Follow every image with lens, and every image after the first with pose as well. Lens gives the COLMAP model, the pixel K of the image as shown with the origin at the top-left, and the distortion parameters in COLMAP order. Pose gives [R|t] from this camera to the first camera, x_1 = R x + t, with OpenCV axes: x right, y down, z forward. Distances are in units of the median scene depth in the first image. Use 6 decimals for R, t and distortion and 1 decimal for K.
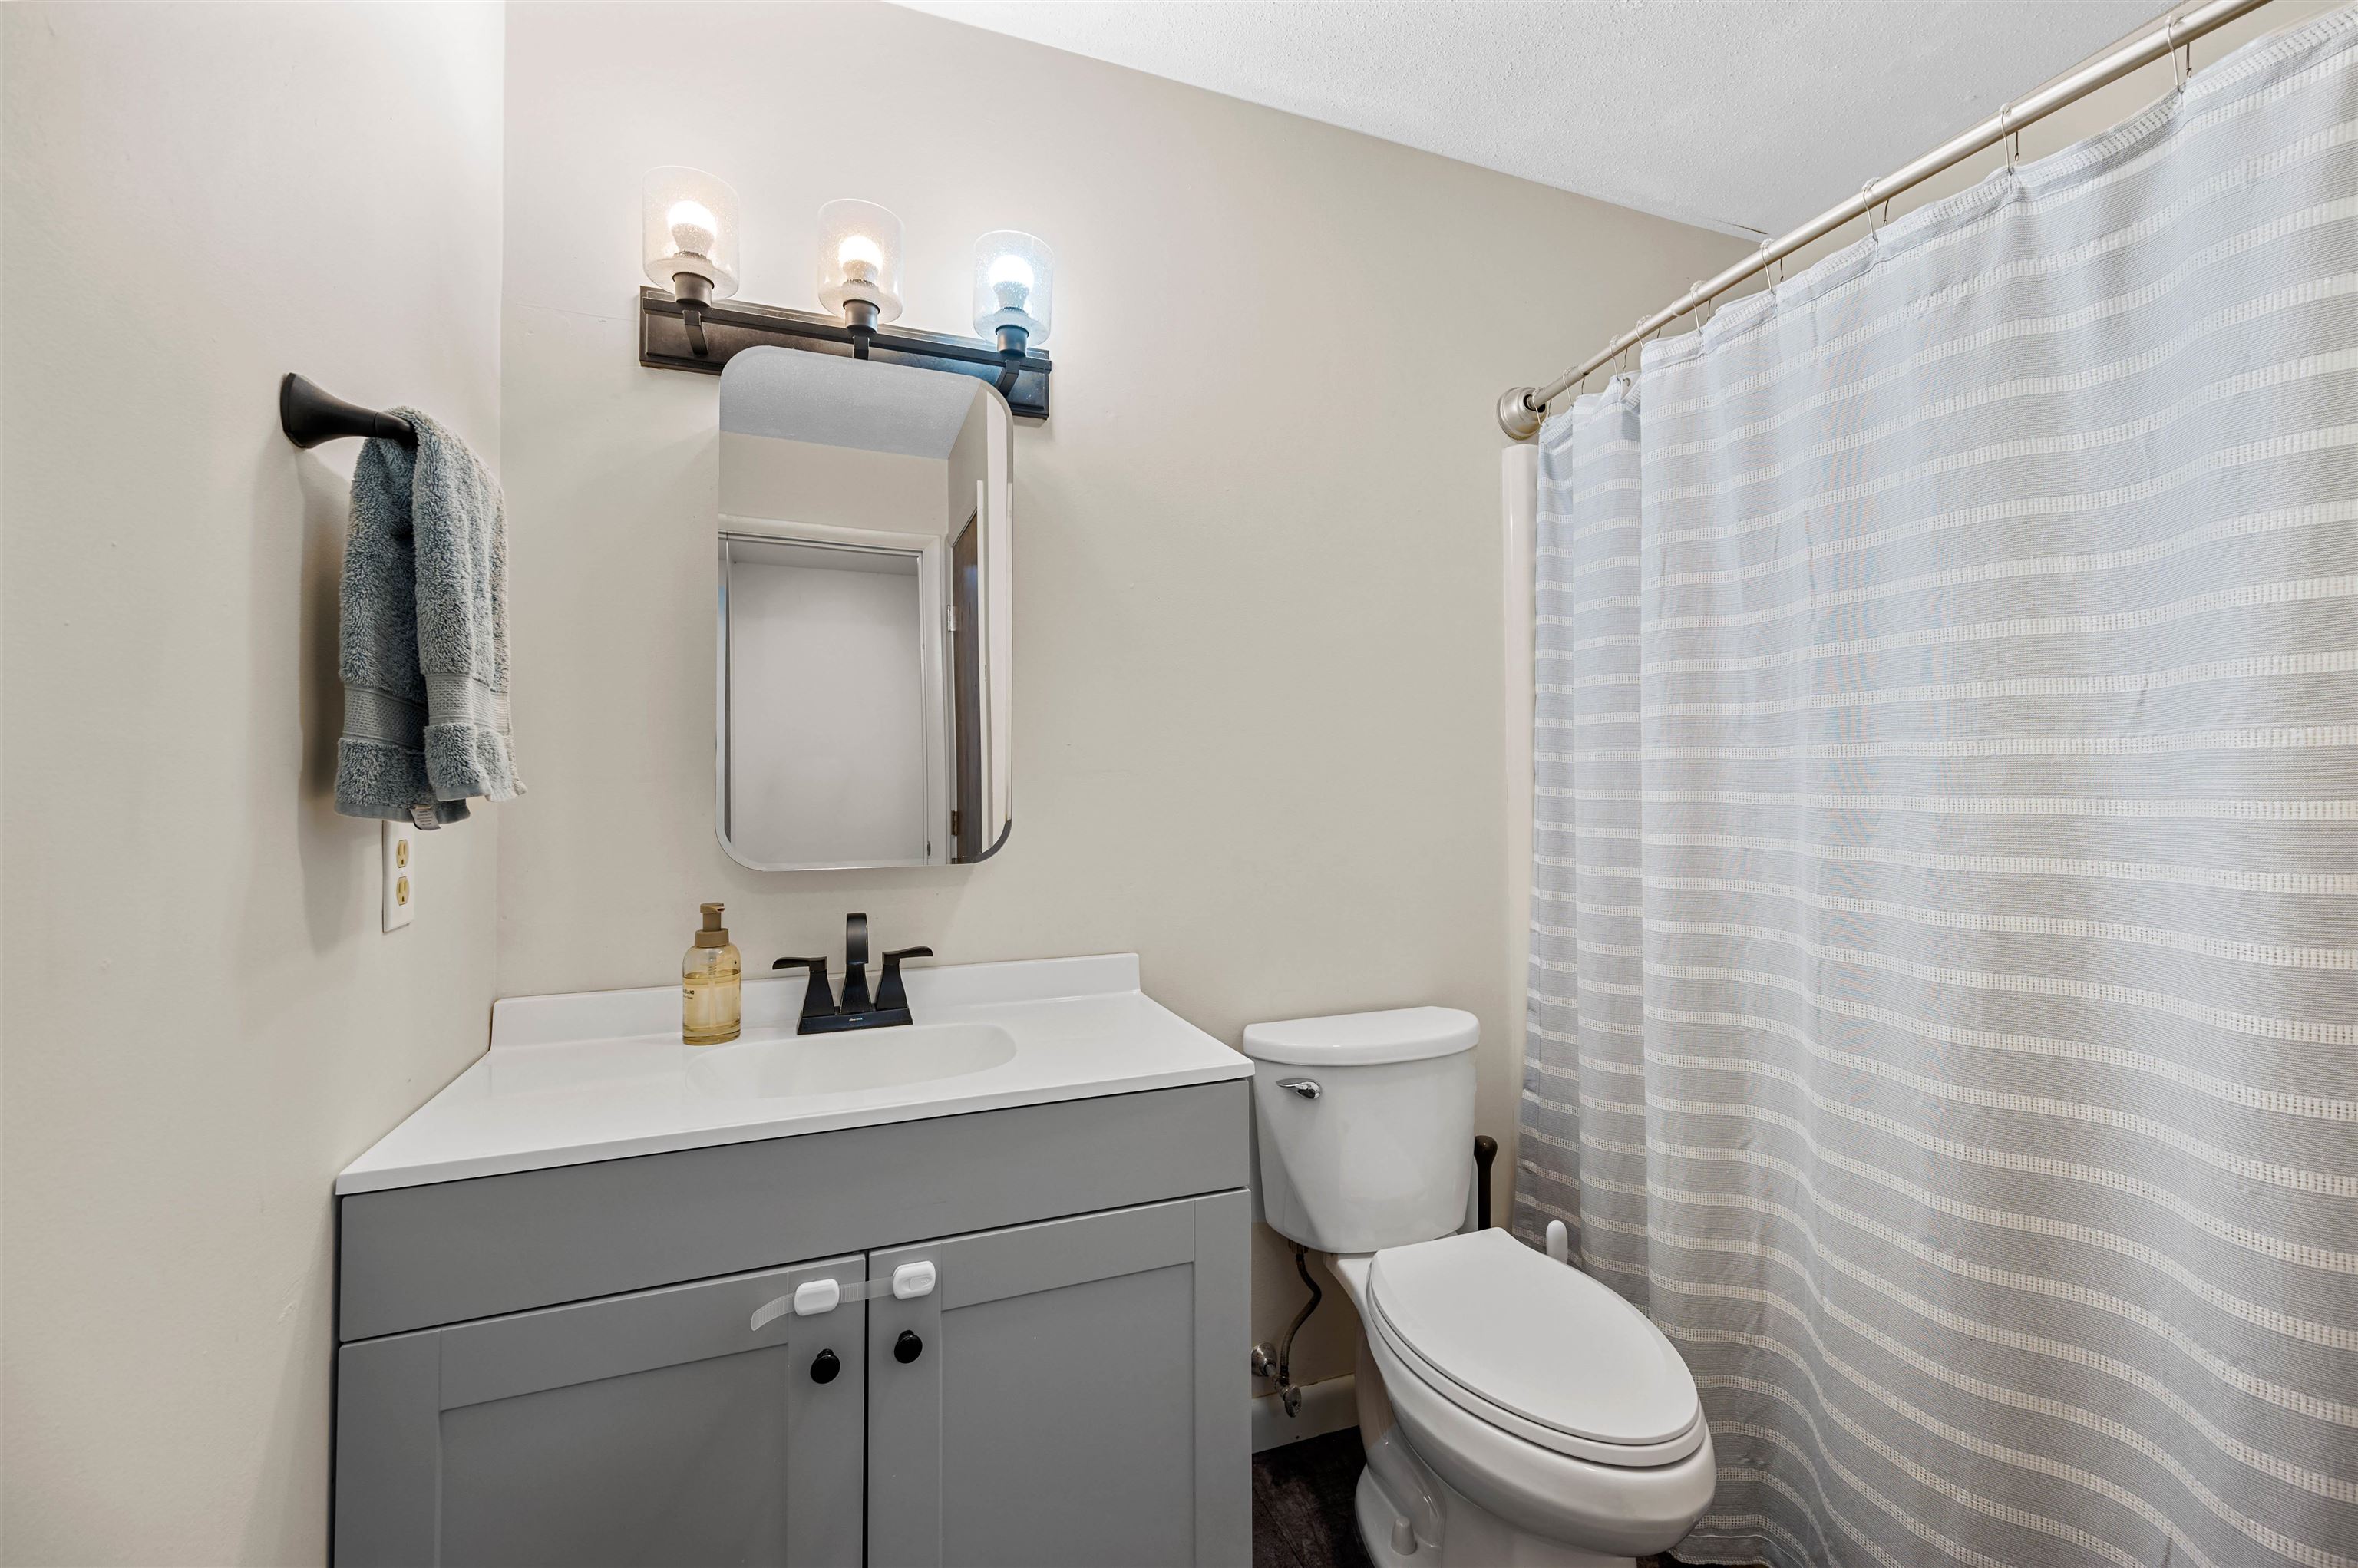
lens RADIAL K [[940.0, 0, 1177.5], [0, 940.0, 754.1], [0, 0, 1]] dist [-0.002140, 0.000255]
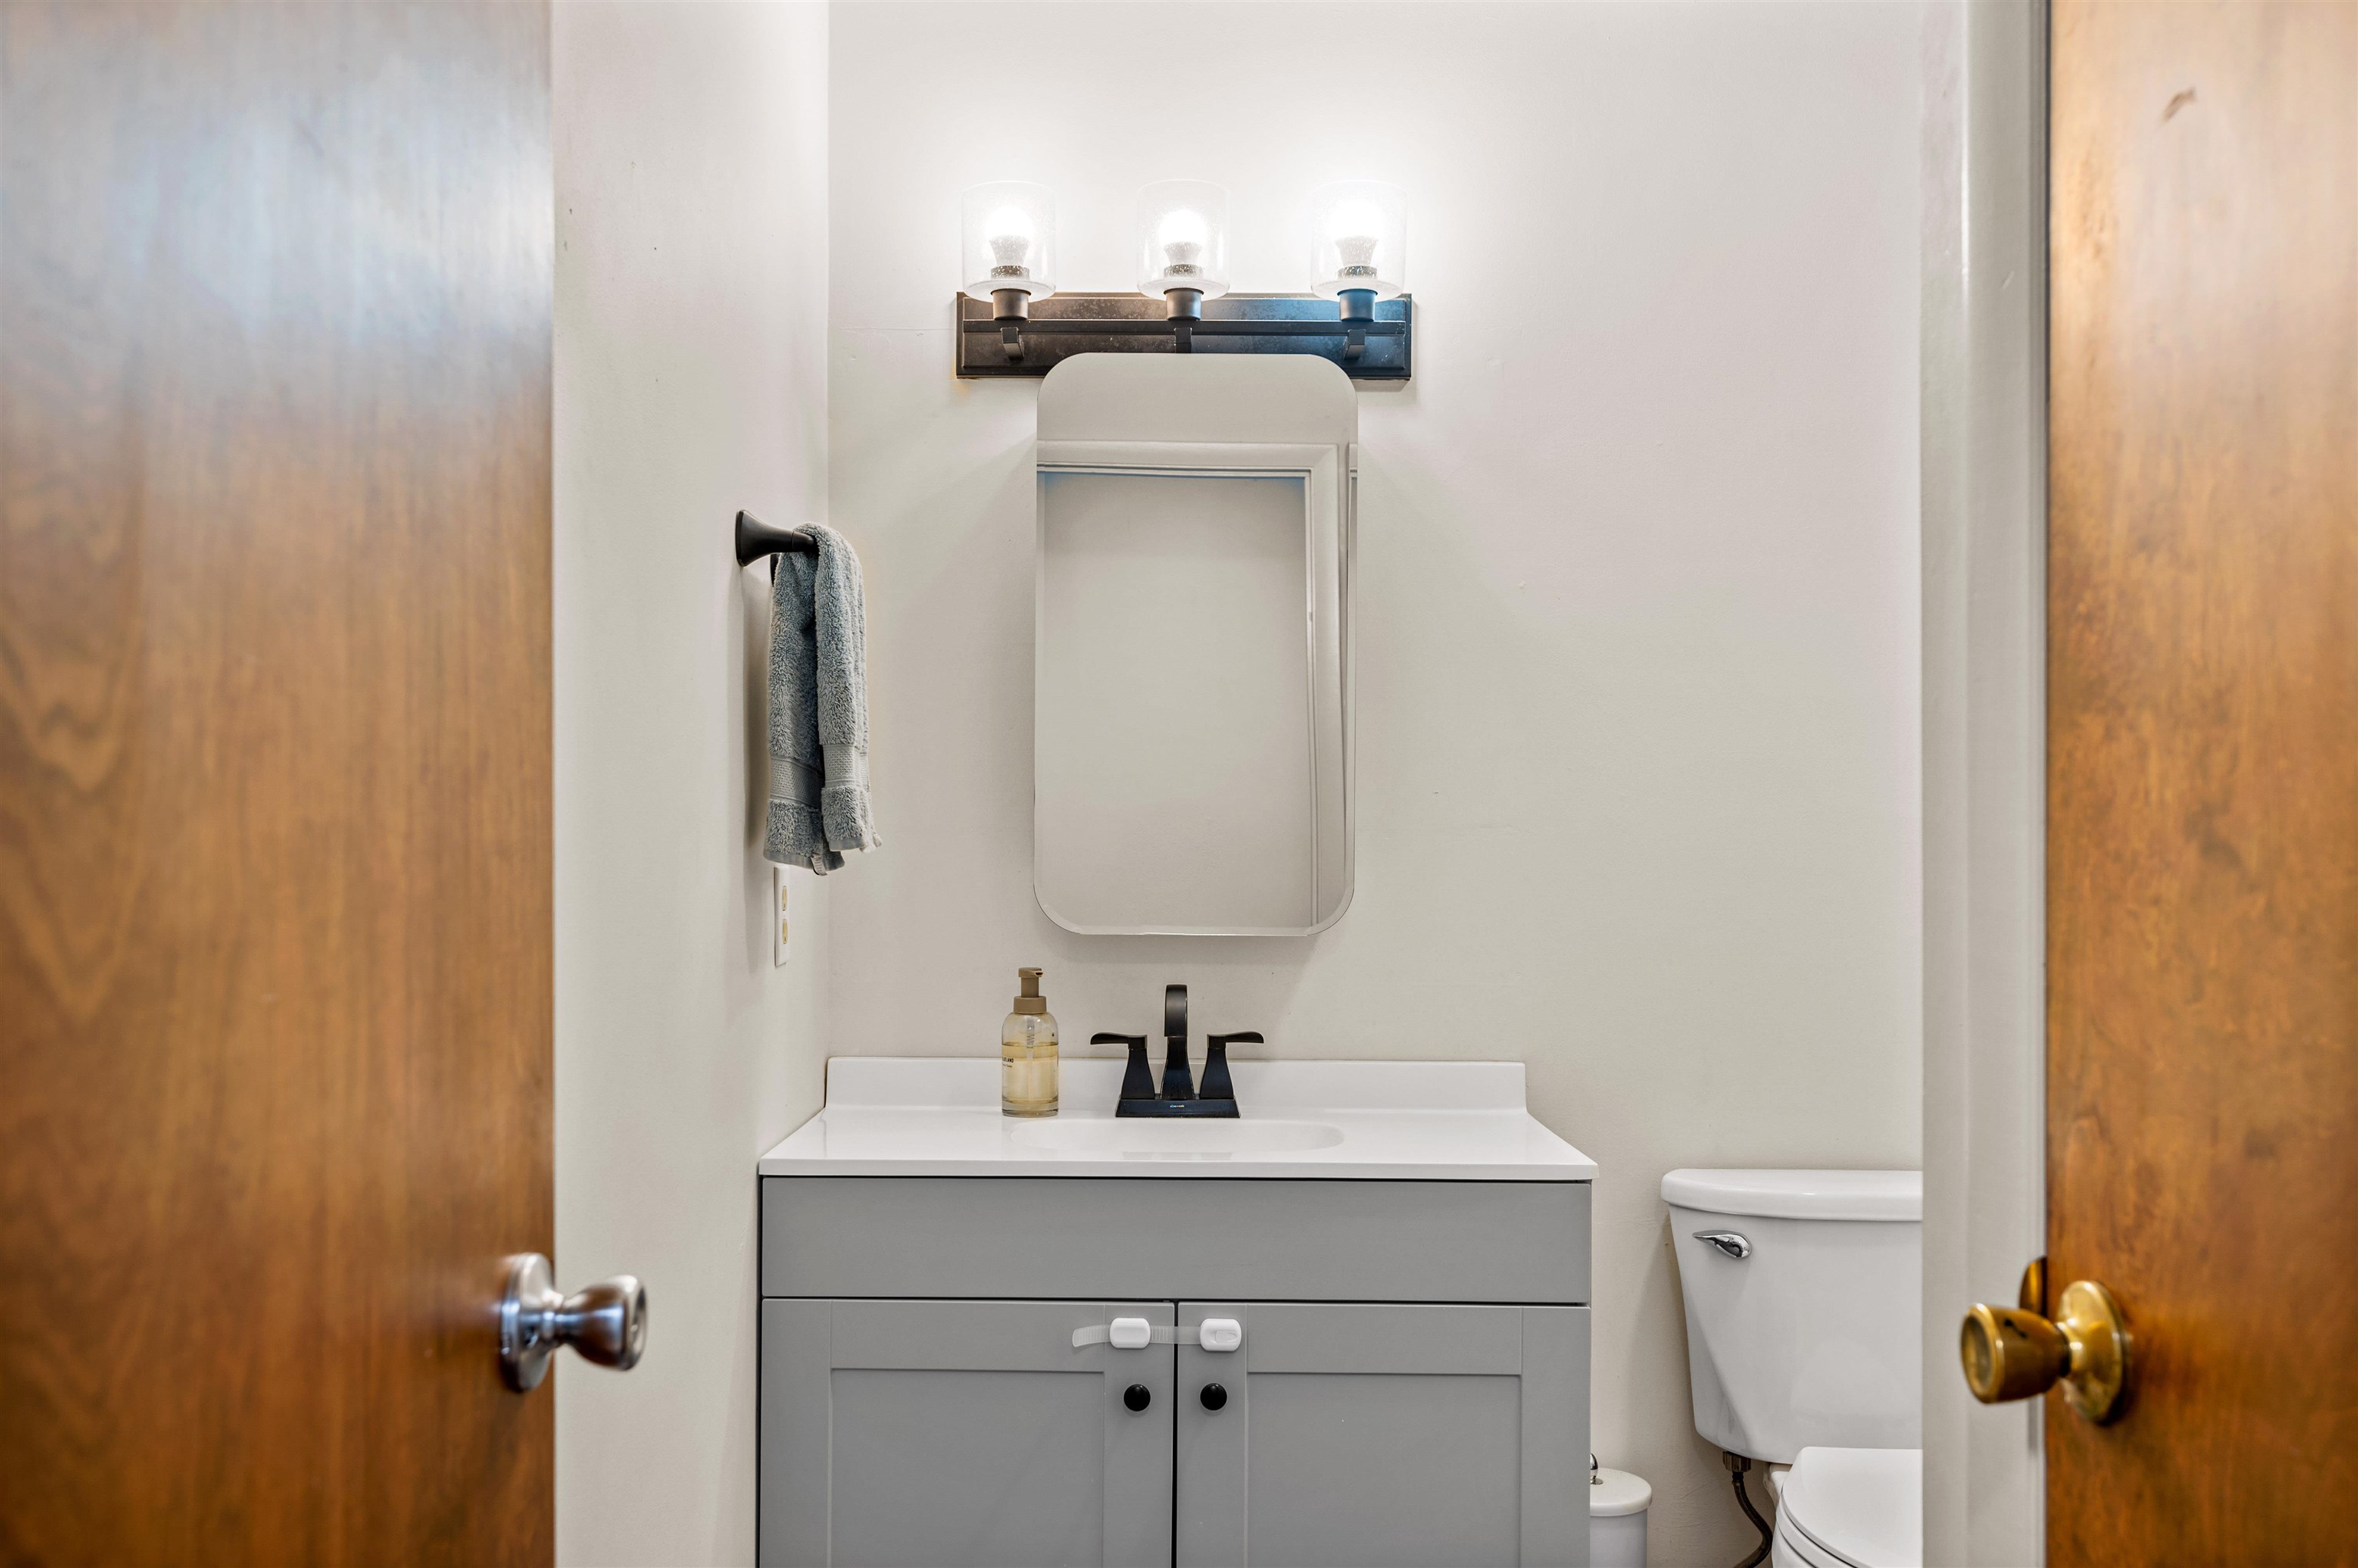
lens RADIAL K [[2149.4, 0, 1180.3], [0, 2149.4, 785.3], [0, 0, 1]] dist [0.011921, 0.002886]
pose [[0.934473, 0.002021, -0.356030, 0.395992], [0.000263, 0.999980, 0.006367, -0.033757], [0.356035, -0.006044, 0.934453, -0.924432]]
